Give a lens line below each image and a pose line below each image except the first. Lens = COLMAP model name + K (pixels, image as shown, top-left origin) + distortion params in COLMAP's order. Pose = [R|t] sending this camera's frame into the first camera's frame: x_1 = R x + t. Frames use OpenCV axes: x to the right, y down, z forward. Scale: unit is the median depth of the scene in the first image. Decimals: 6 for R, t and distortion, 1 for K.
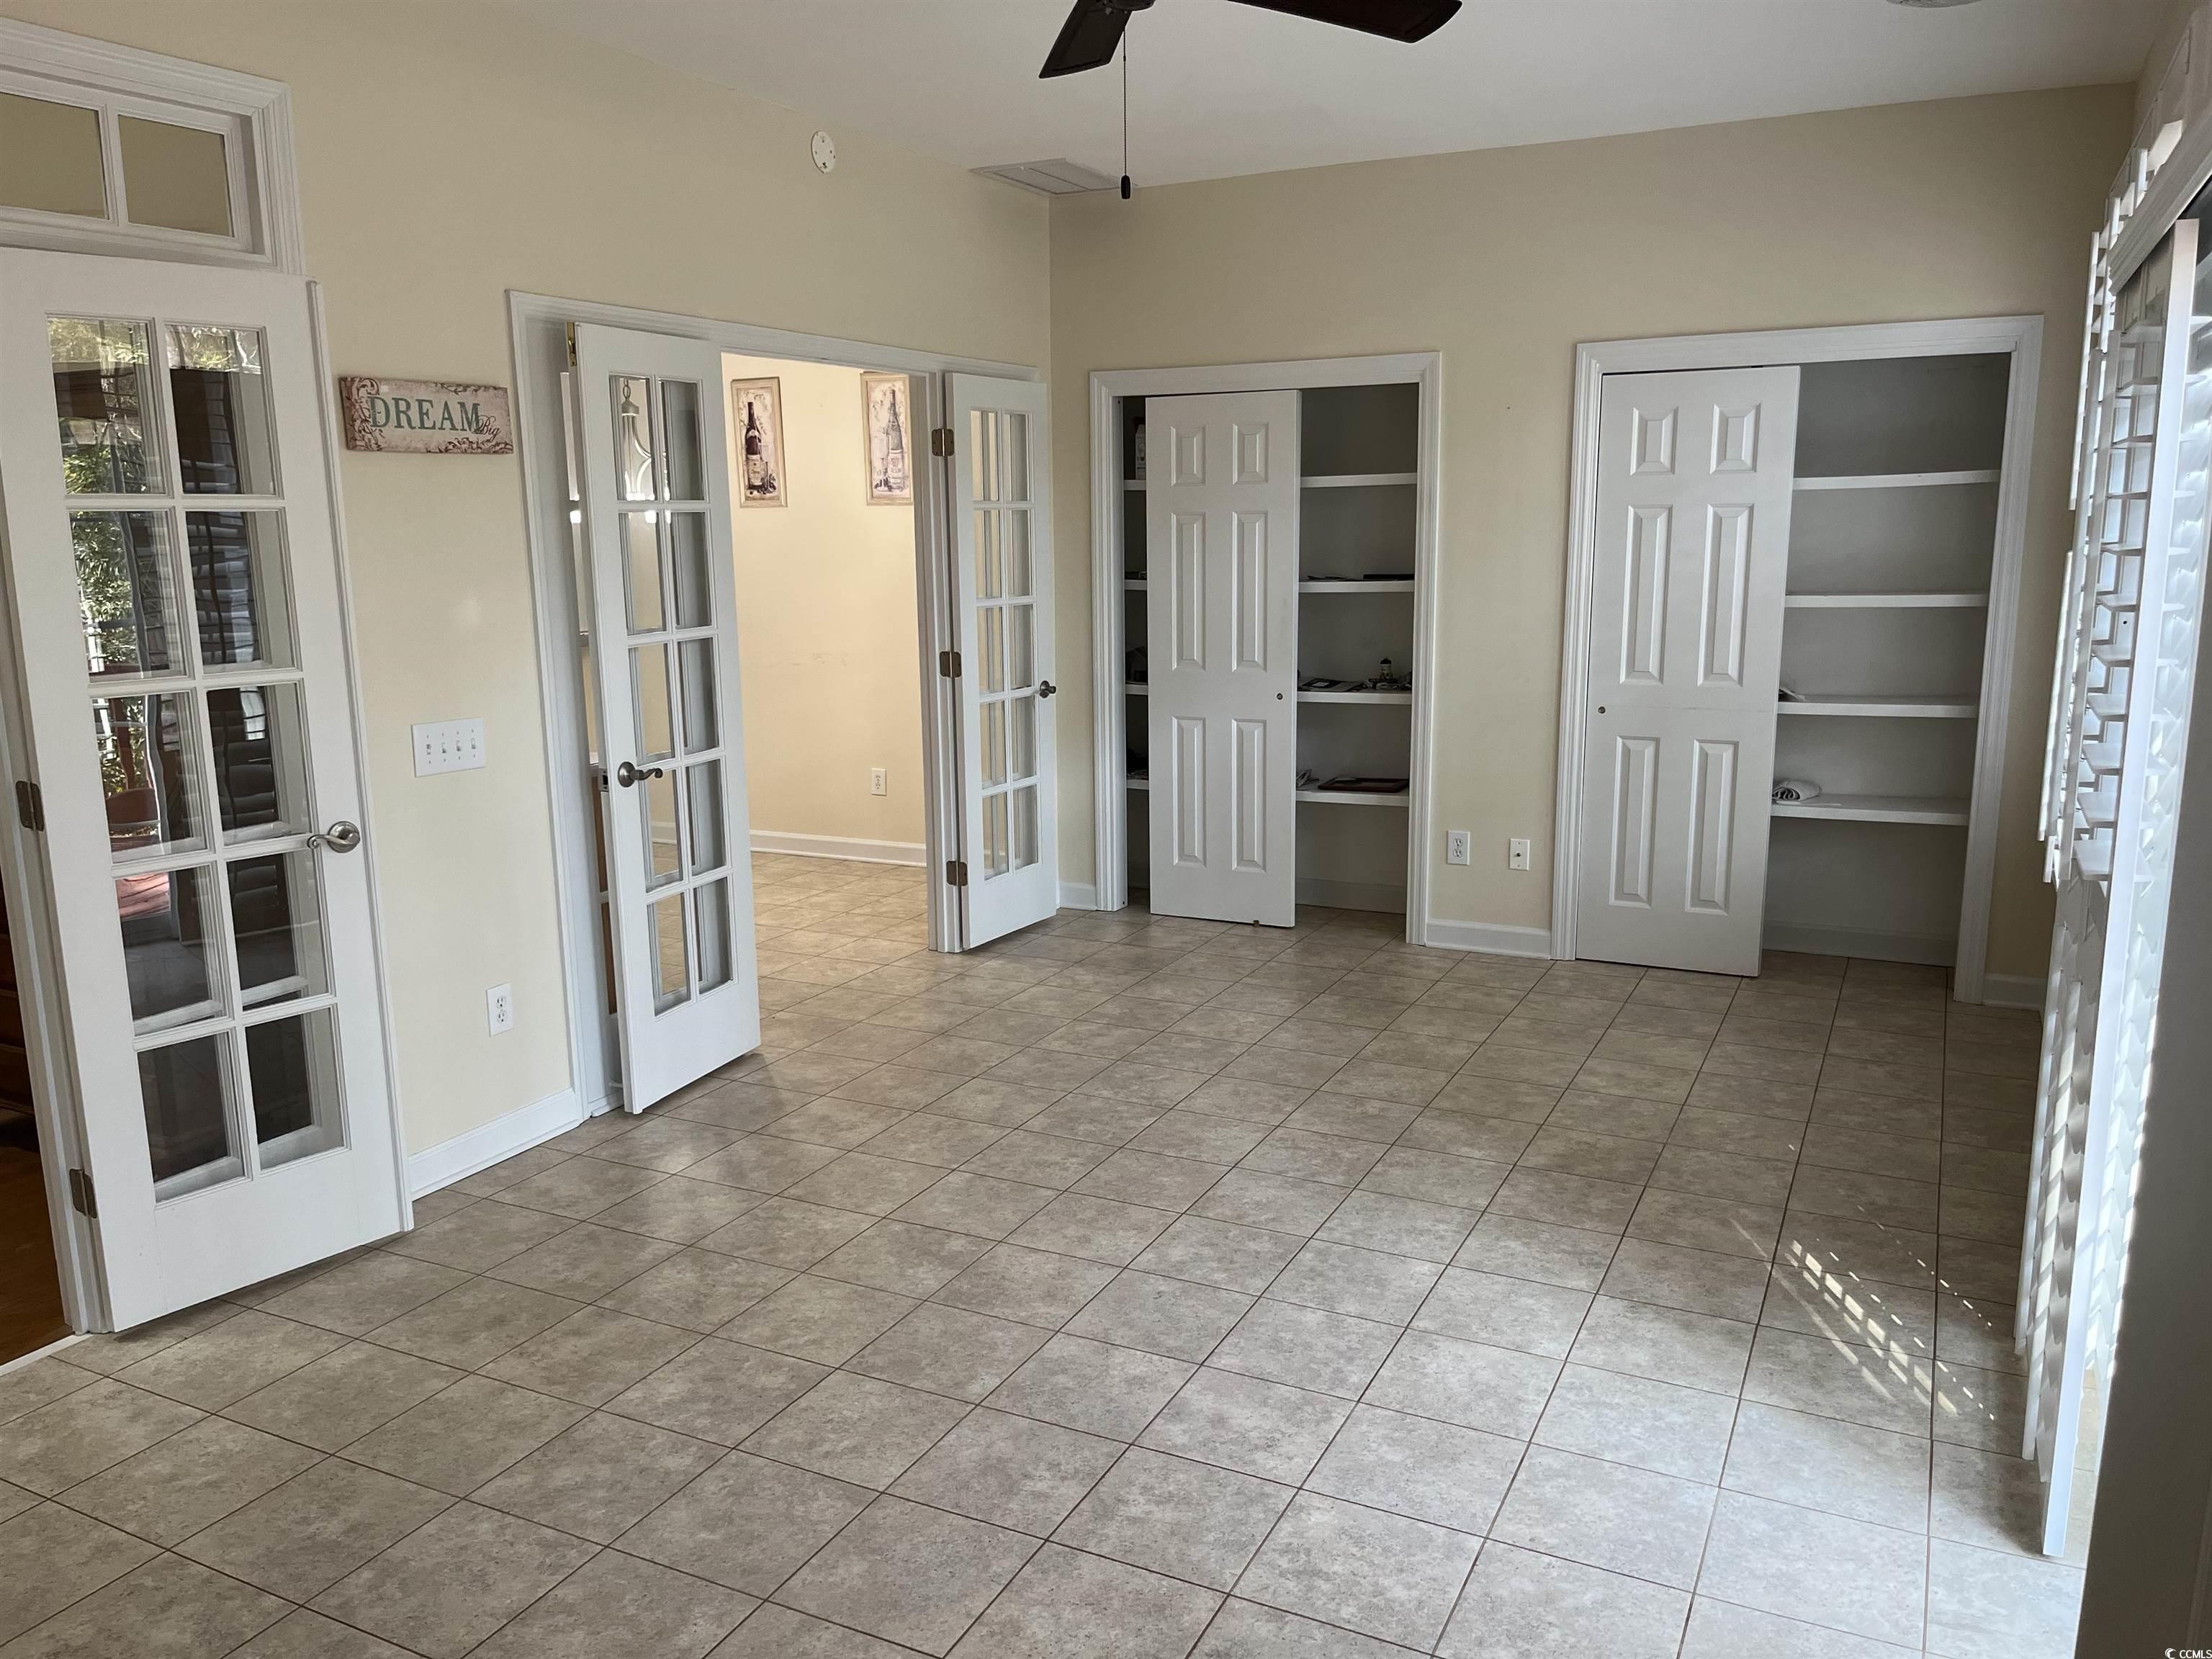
lens RADIAL K [[1682.2, 0, 1104.4], [0, 1682.2, 835.8], [0, 0, 1]] dist [0.060084, -0.057245]
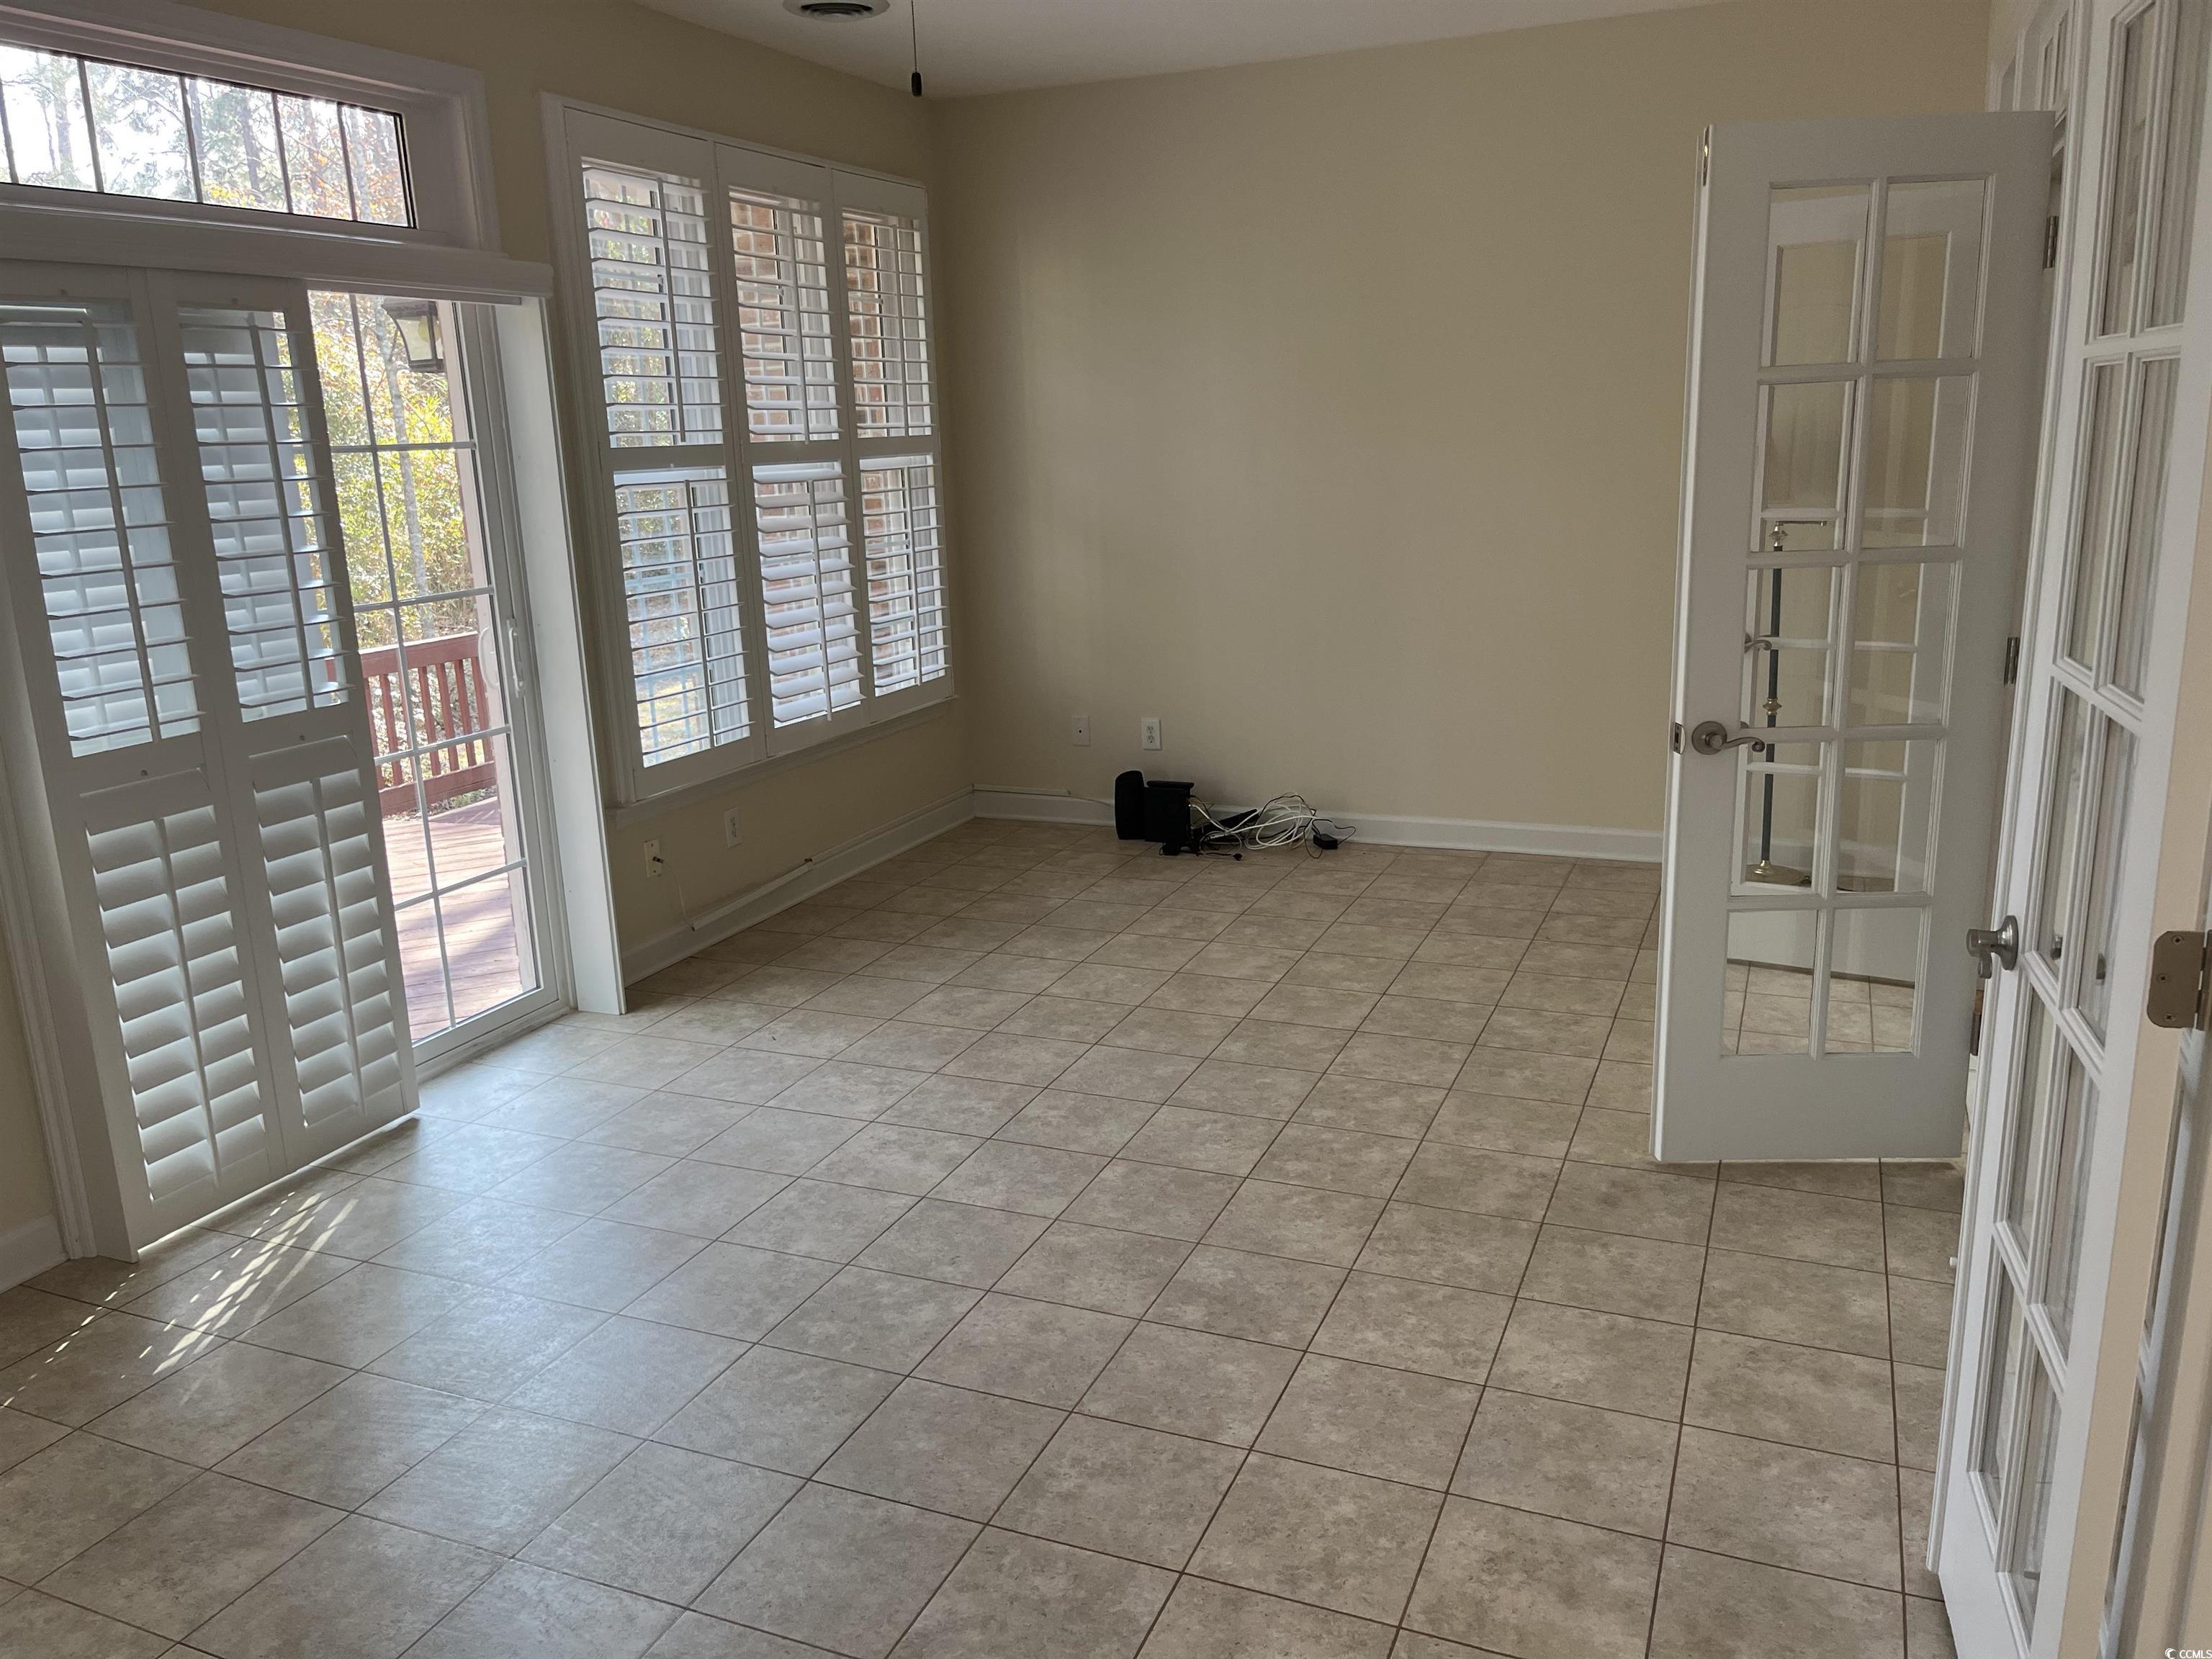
lens RADIAL K [[1682.2, 0, 1106.8], [0, 1682.2, 825.7], [0, 0, 1]] dist [0.060084, -0.057245]
pose [[-0.996948, 0.059012, -0.051103, -0.019553], [0.032840, 0.910931, 0.411250, -0.344720], [0.070819, 0.408316, -0.910089, 1.812510]]
